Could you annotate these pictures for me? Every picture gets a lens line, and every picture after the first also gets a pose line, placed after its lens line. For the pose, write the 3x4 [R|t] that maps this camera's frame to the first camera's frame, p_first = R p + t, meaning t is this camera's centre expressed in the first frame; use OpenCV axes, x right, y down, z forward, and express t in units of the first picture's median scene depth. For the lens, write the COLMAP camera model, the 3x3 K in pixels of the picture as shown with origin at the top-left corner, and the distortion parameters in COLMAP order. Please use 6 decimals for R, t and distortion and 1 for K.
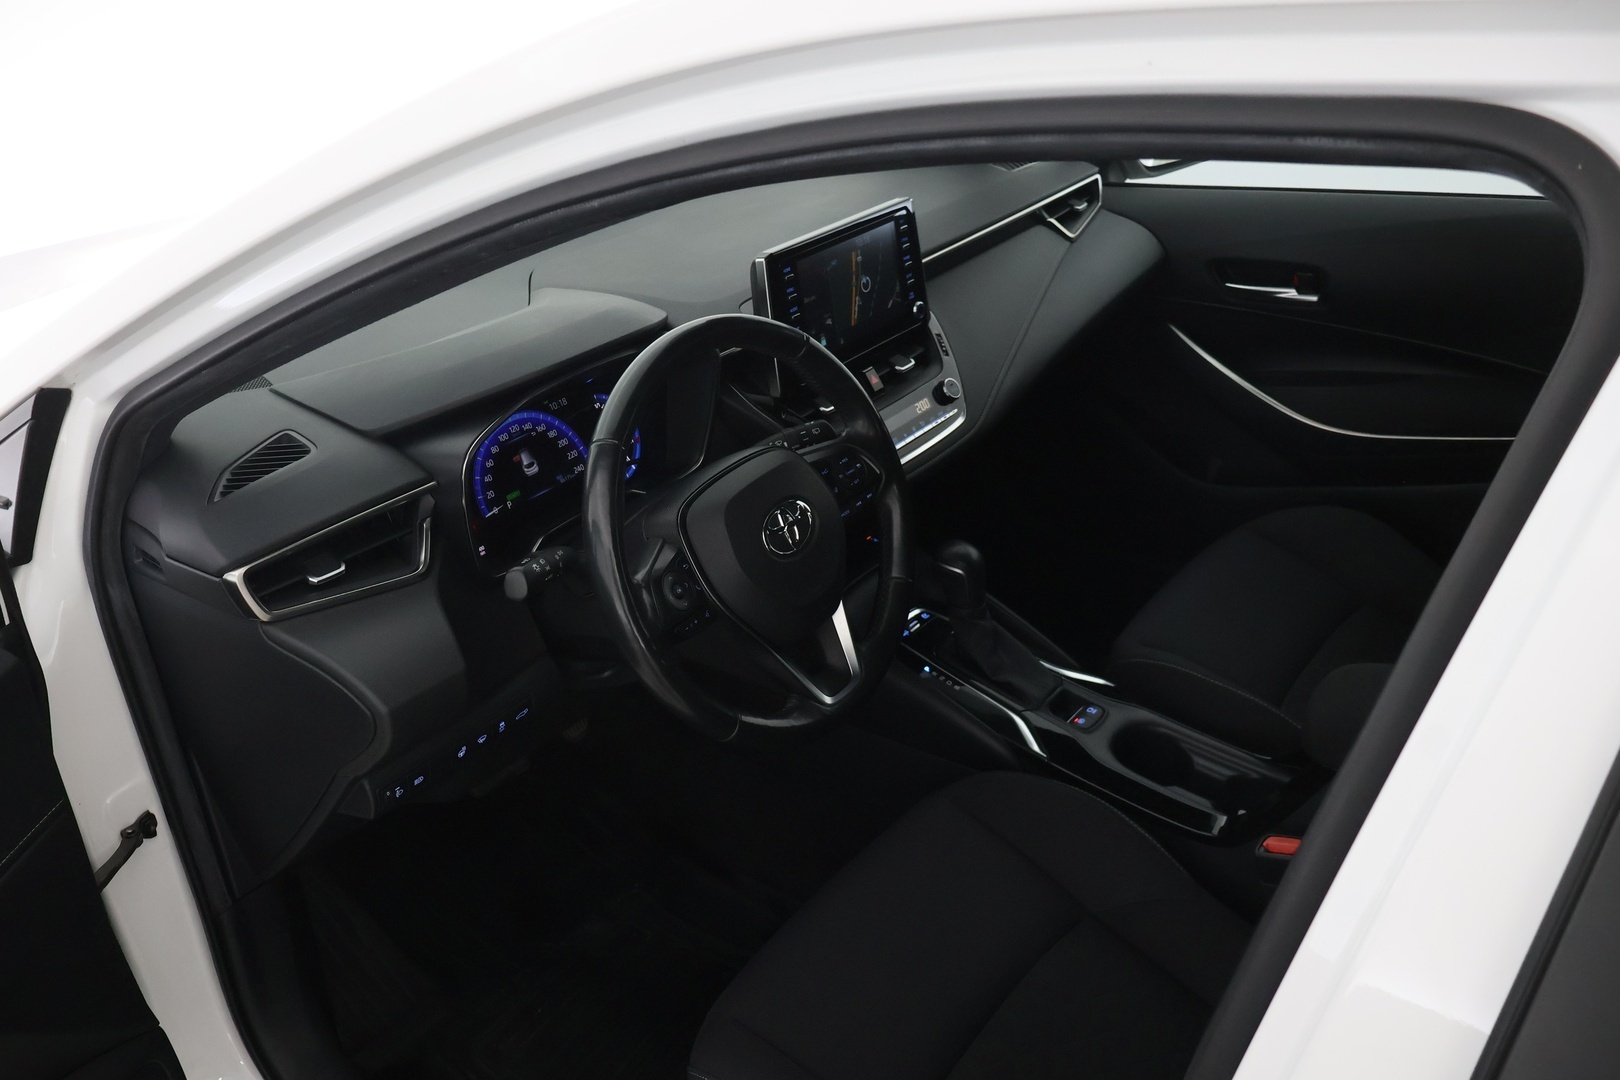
lens RADIAL K [[1497.2, 0, 810.0], [0, 1497.2, 540.0], [0, 0, 1]] dist [0.041042, 0.006203]
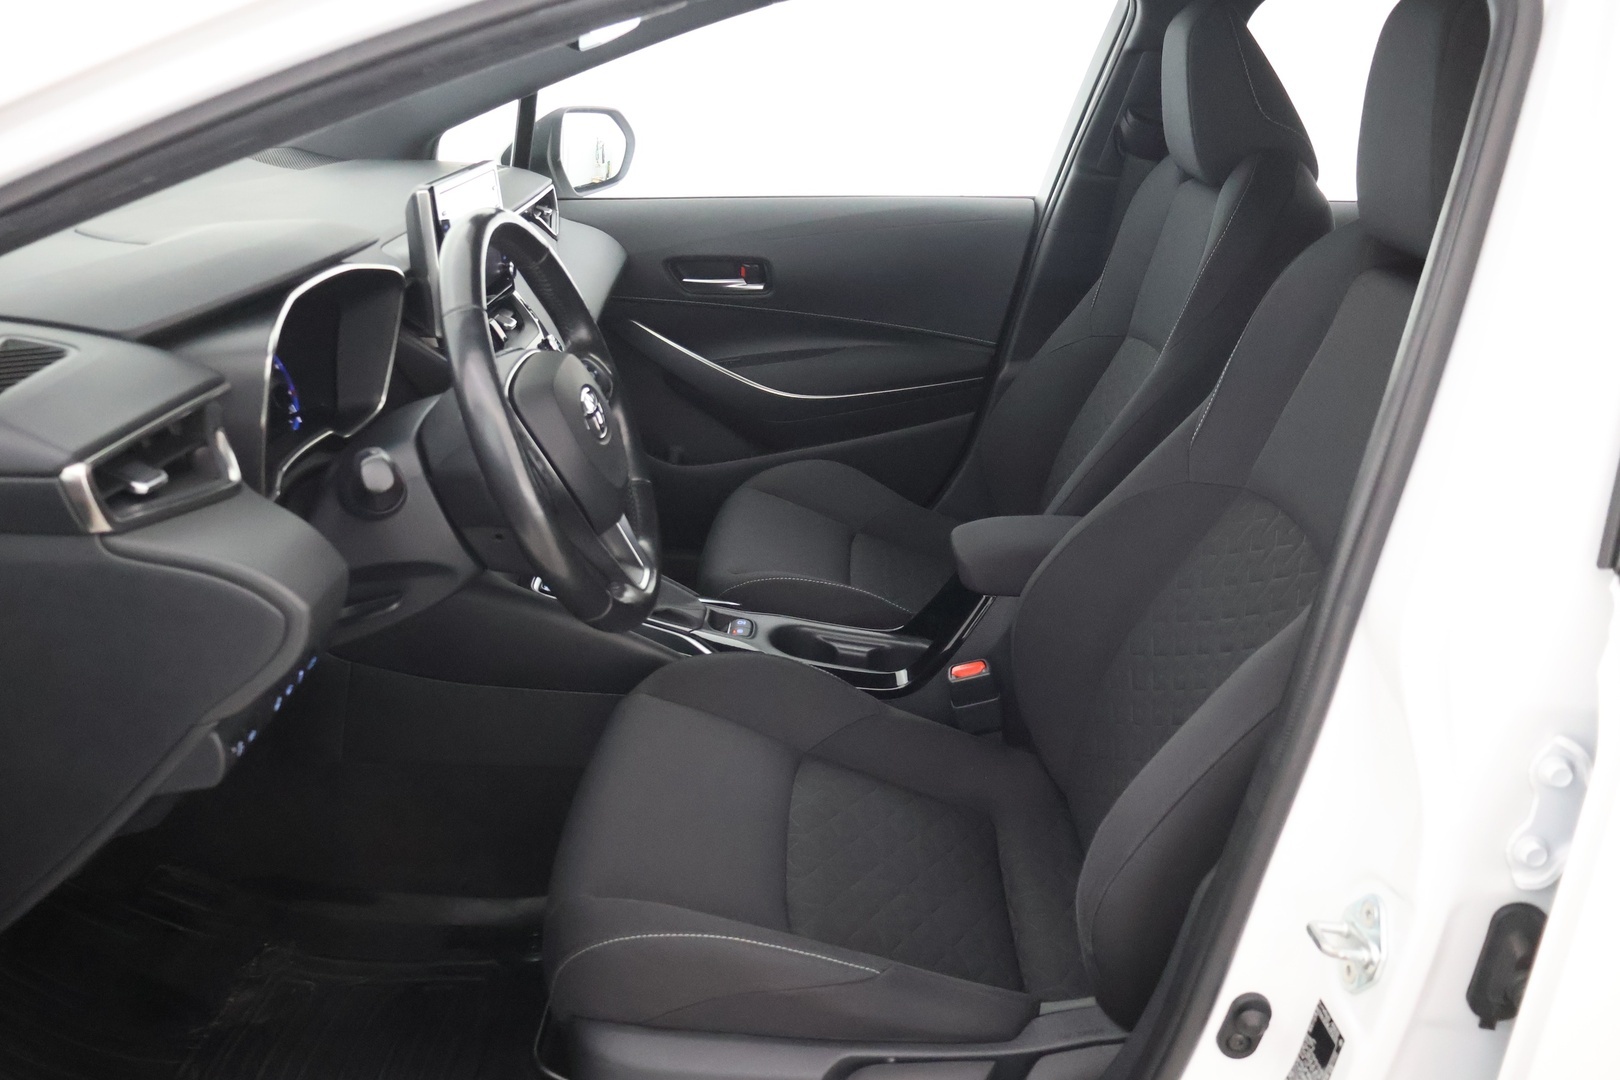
lens RADIAL K [[1497.2, 0, 810.0], [0, 1497.2, 540.0], [0, 0, 1]] dist [0.041042, 0.006203]
pose [[0.787722, -0.108072, 0.606477, -0.502814], [0.186822, 0.980037, -0.068014, 0.164756], [-0.587020, 0.166879, 0.792186, 0.127617]]
